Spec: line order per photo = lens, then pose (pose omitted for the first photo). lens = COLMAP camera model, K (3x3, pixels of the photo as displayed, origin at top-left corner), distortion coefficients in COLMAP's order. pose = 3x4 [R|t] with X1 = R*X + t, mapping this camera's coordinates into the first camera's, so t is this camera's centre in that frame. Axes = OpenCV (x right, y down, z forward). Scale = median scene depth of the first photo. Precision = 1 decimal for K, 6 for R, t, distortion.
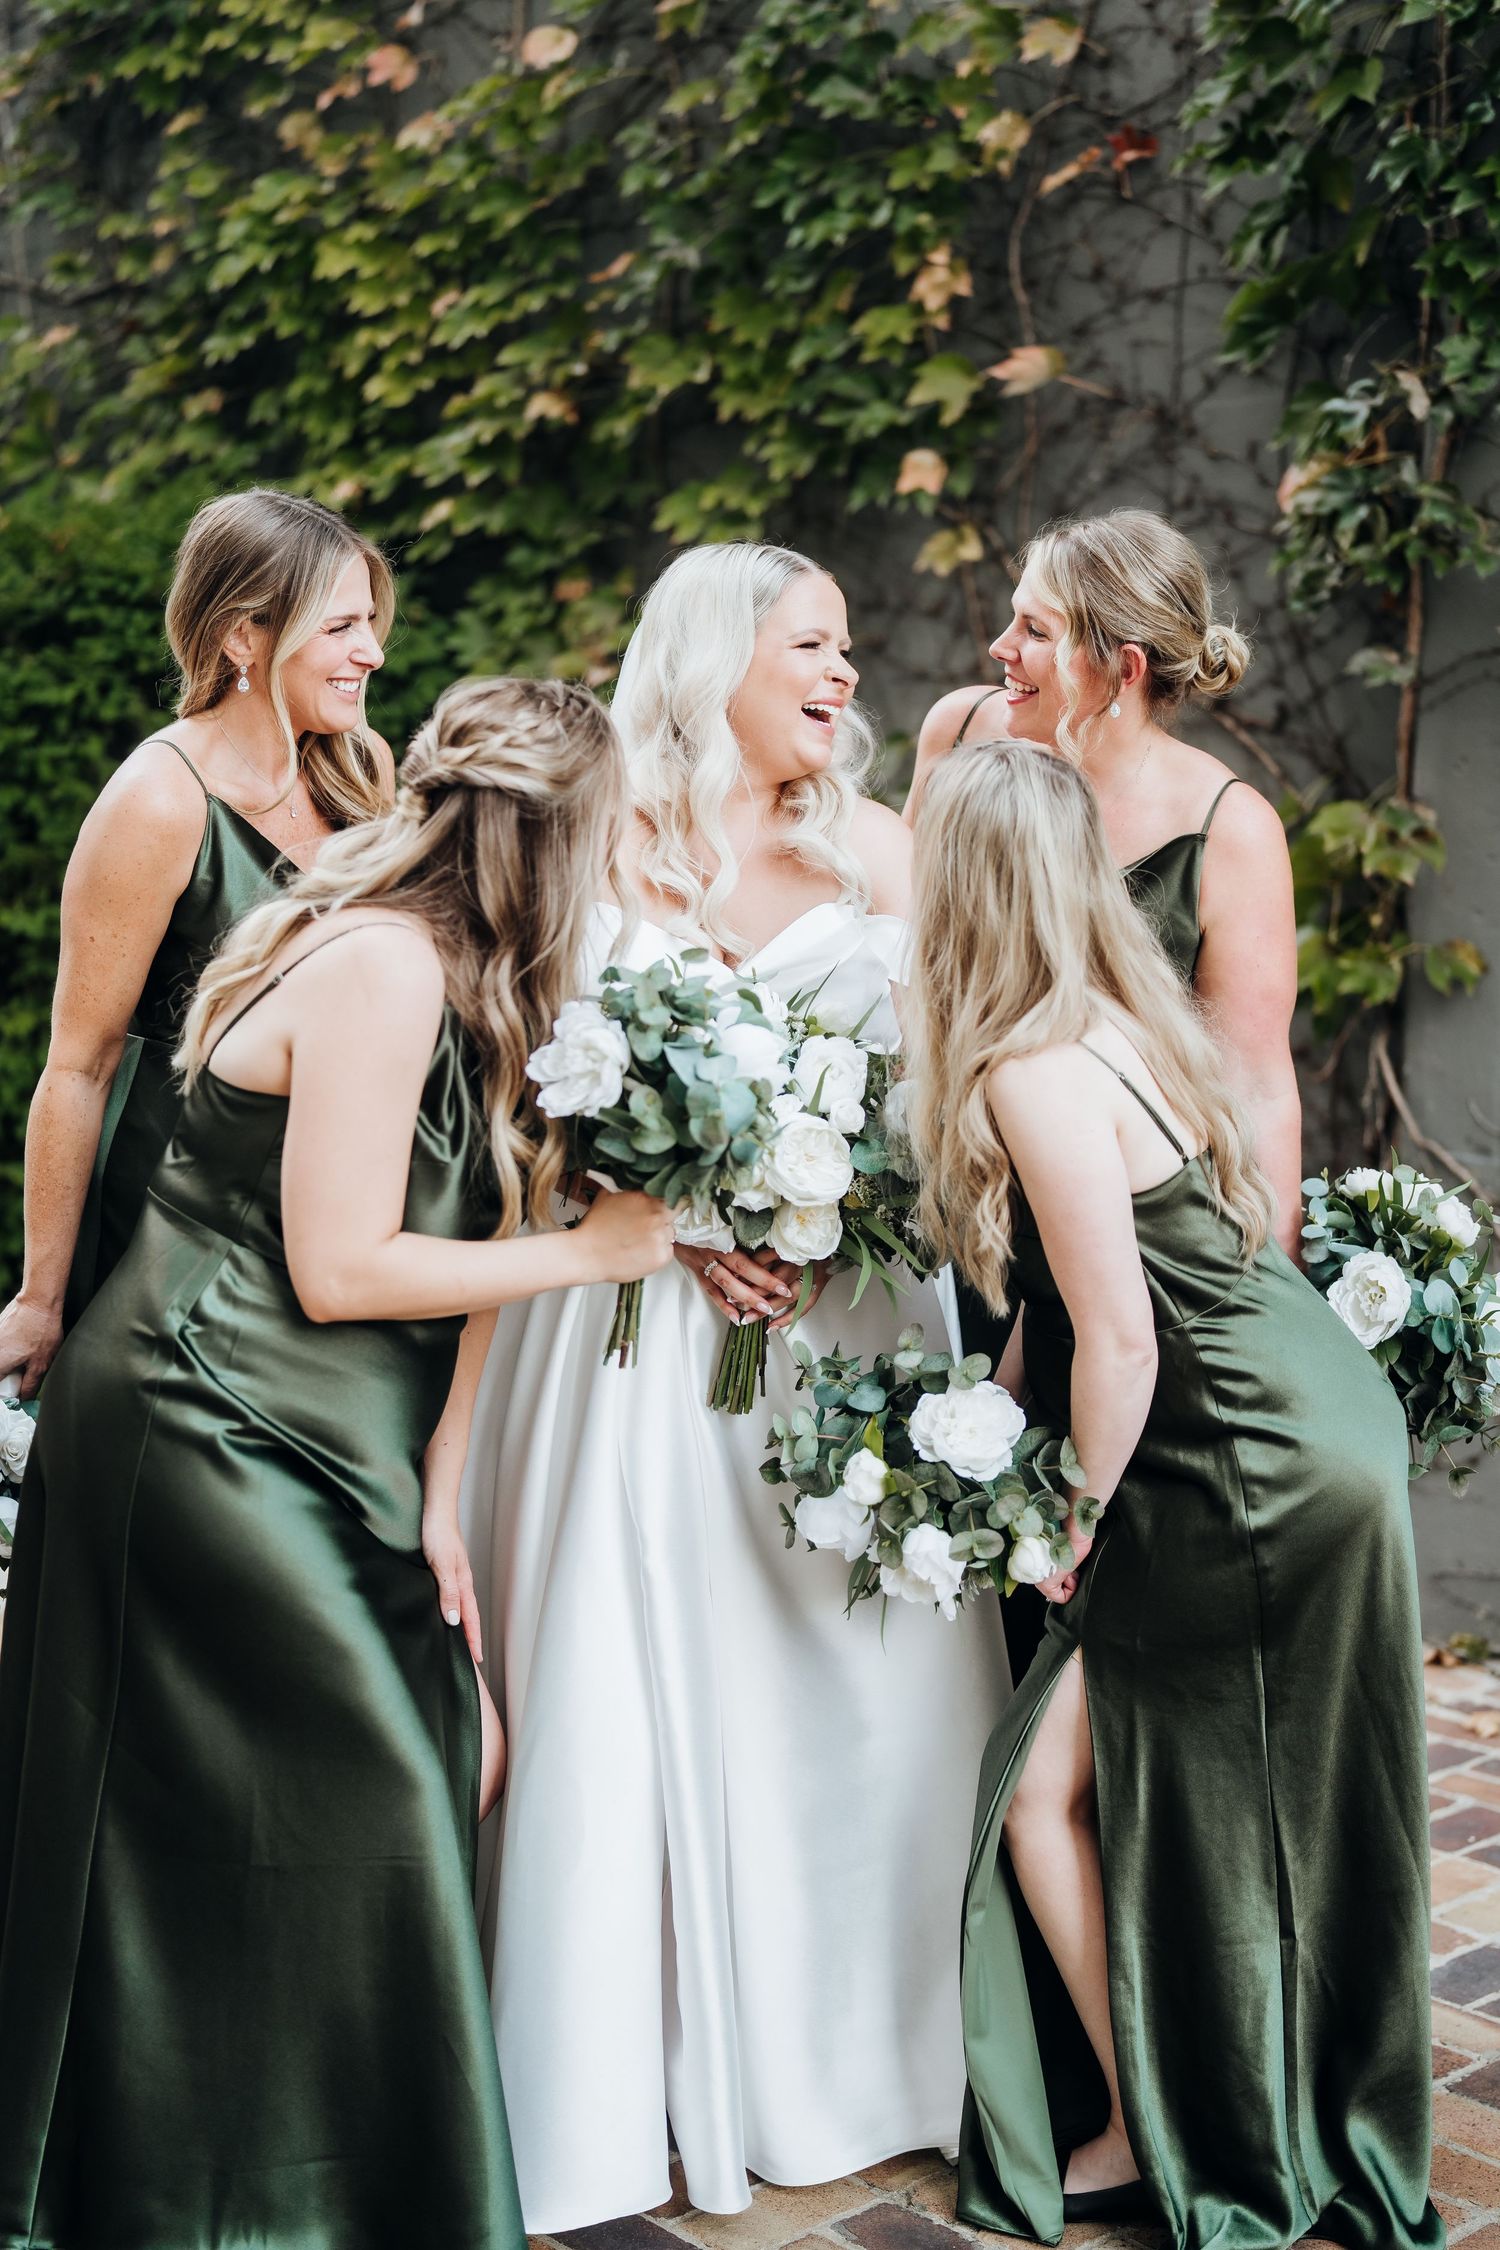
lens RADIAL K [[3420.2, 0, 810.0], [0, 3420.2, 1134.6], [0, 0, 1]] dist [0.055956, 0.000000]
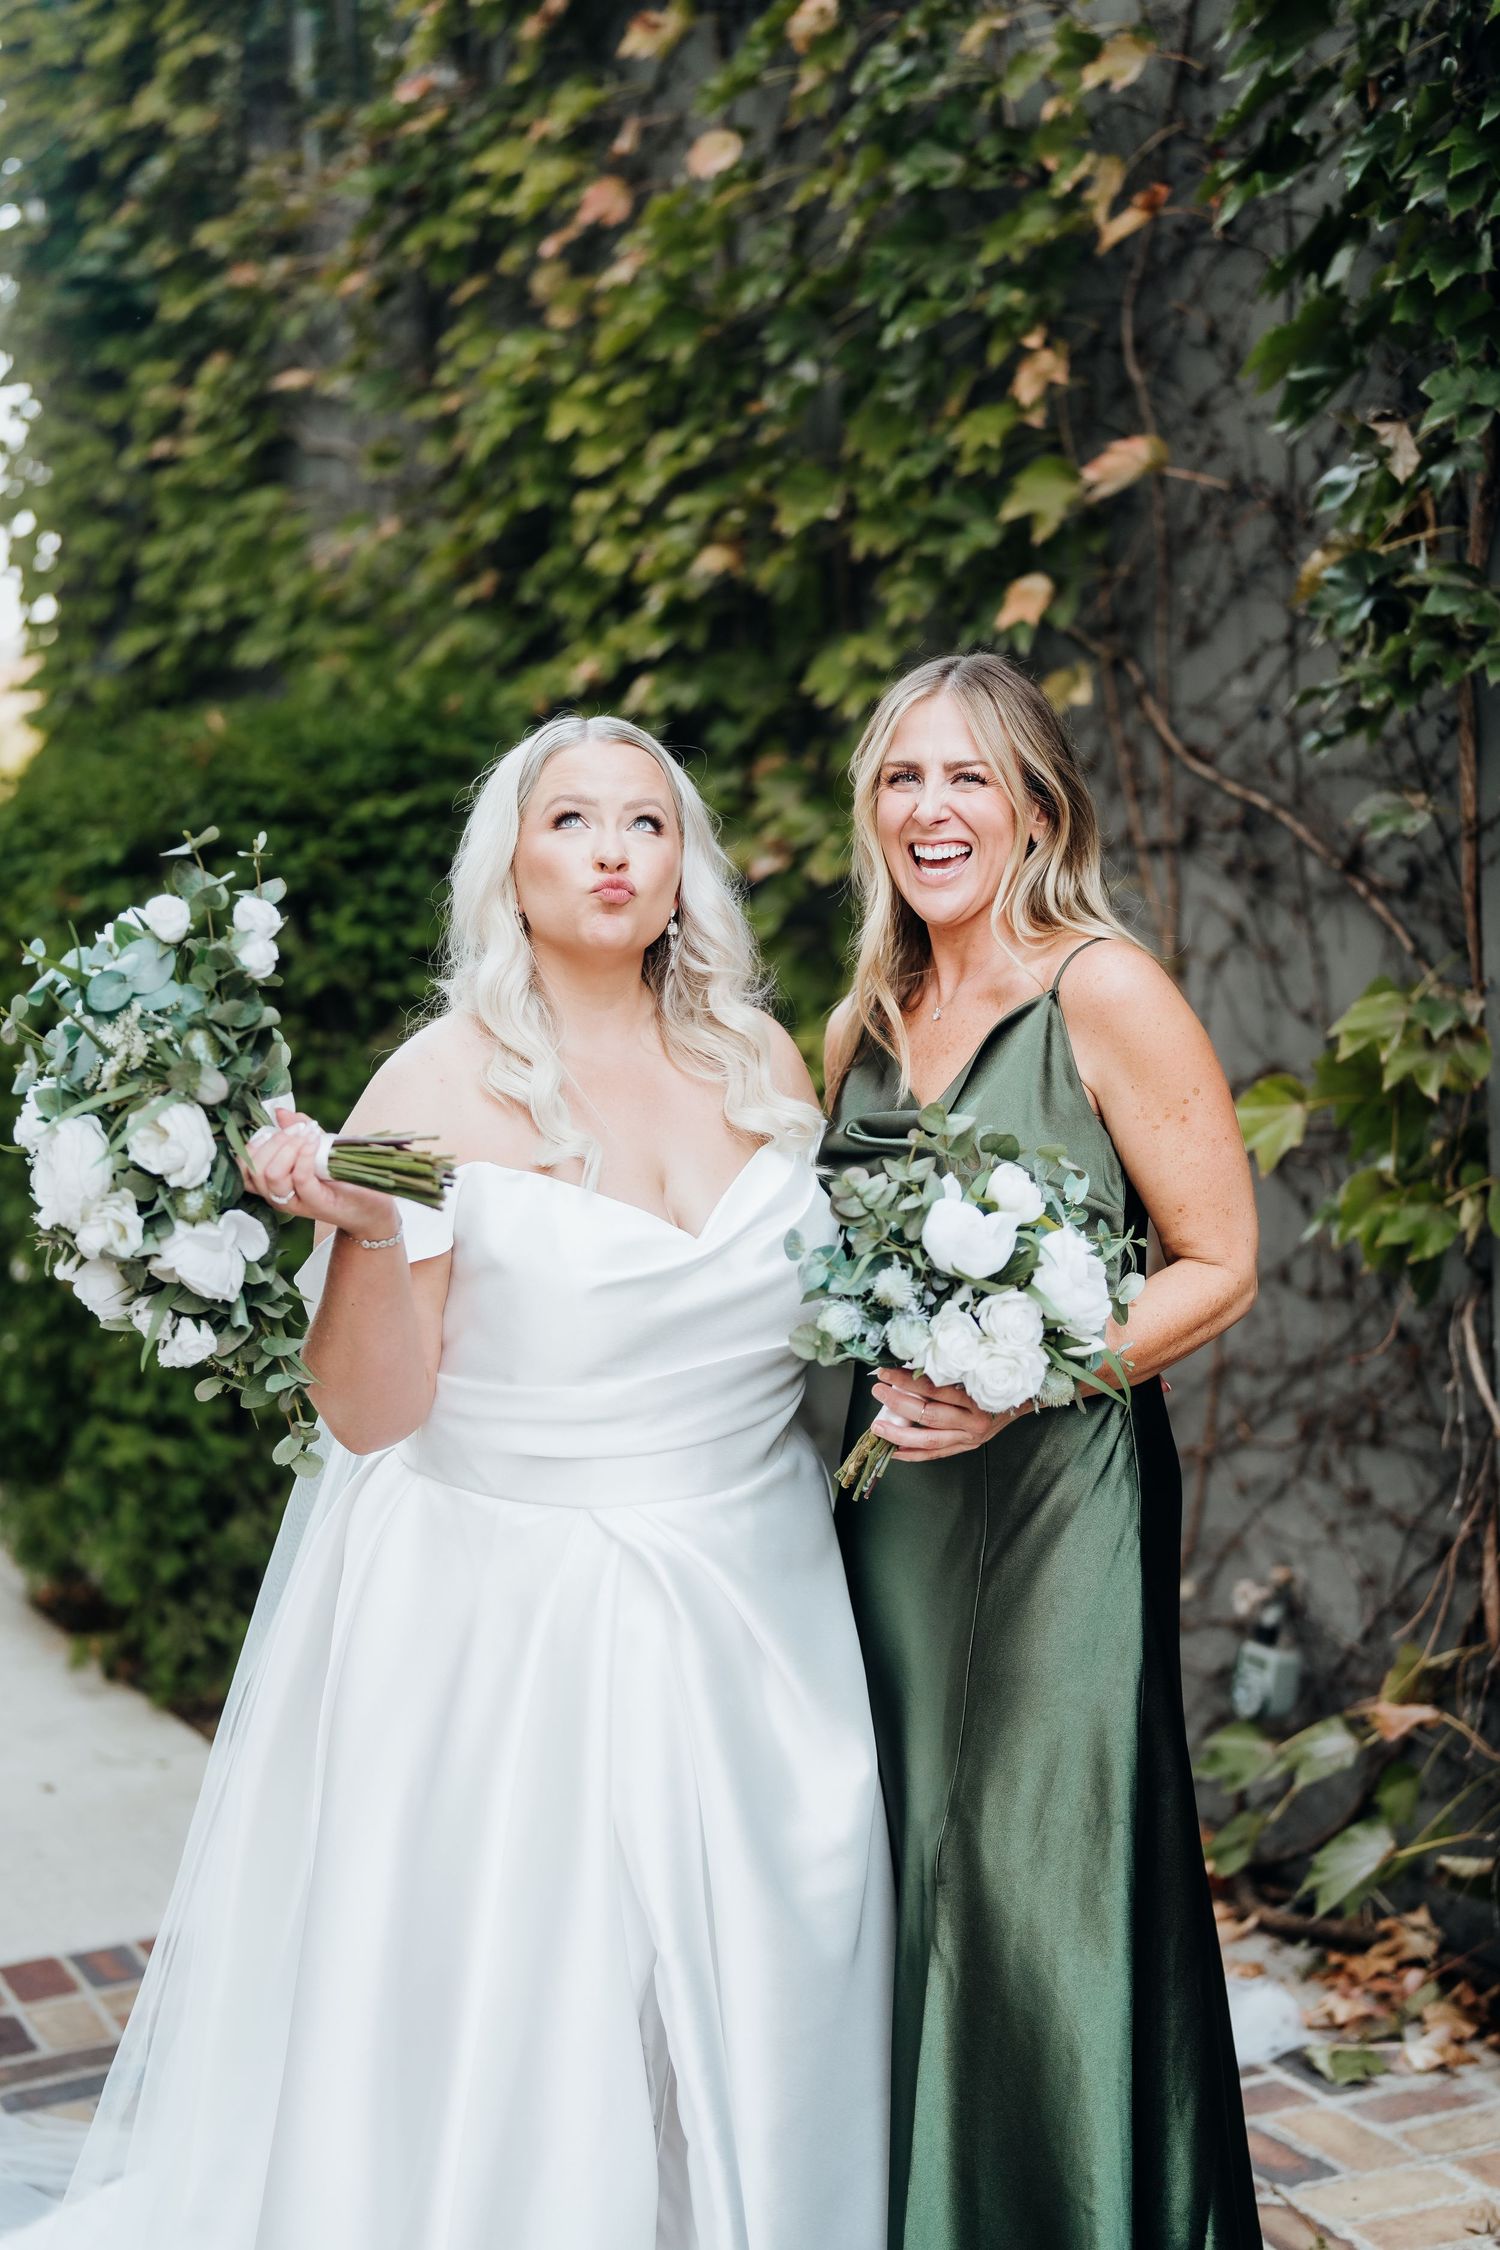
lens RADIAL K [[3420.2, 0, 749.6], [0, 3420.2, 1136.8], [0, 0, 1]] dist [0.055956, 0.000000]
pose [[0.943154, -0.034241, -0.330586, 0.231134], [0.019931, 0.998716, -0.046582, -0.027994], [0.331757, 0.037345, 0.942625, 0.205785]]
